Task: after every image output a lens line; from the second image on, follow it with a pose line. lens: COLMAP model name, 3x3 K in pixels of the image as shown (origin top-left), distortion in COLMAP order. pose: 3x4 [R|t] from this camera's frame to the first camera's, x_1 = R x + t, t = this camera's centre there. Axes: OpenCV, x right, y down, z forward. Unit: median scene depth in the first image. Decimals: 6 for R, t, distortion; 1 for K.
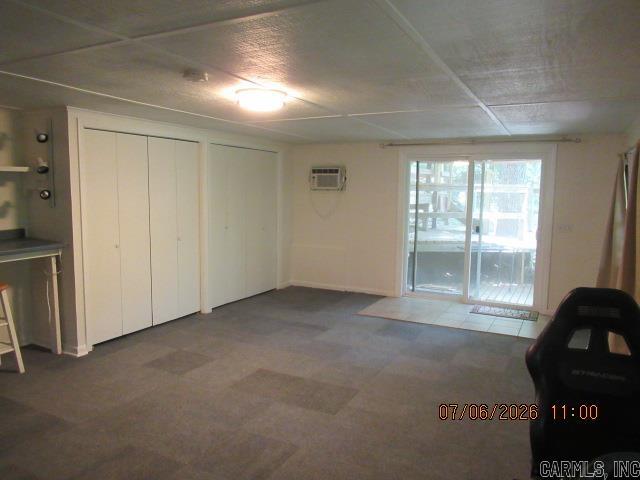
lens RADIAL K [[478.4, 0, 313.4], [0, 478.4, 235.9], [0, 0, 1]] dist [-0.000186, -0.021290]
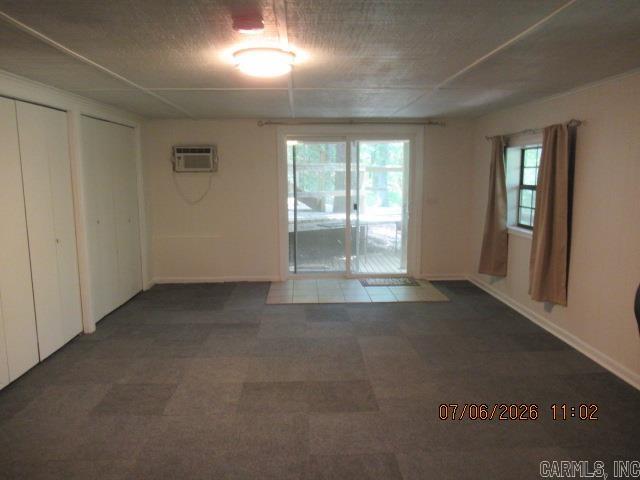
lens RADIAL K [[478.4, 0, 313.4], [0, 478.4, 243.6], [0, 0, 1]] dist [-0.000186, -0.021290]
pose [[0.867013, -0.090986, 0.489908, -0.280064], [0.064587, 0.995414, 0.070566, -0.015199], [-0.494082, -0.029539, 0.868913, 0.144246]]
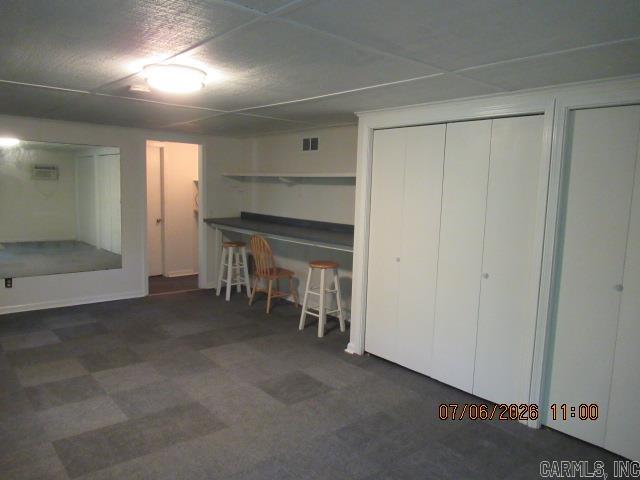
lens RADIAL K [[478.4, 0, 323.0], [0, 478.4, 239.7], [0, 0, 1]] dist [-0.000186, -0.021290]
pose [[-0.353656, 0.082972, -0.931688, 0.357224], [-0.132398, 0.981589, 0.137673, -0.092470], [0.925958, 0.172043, -0.336160, 0.939319]]
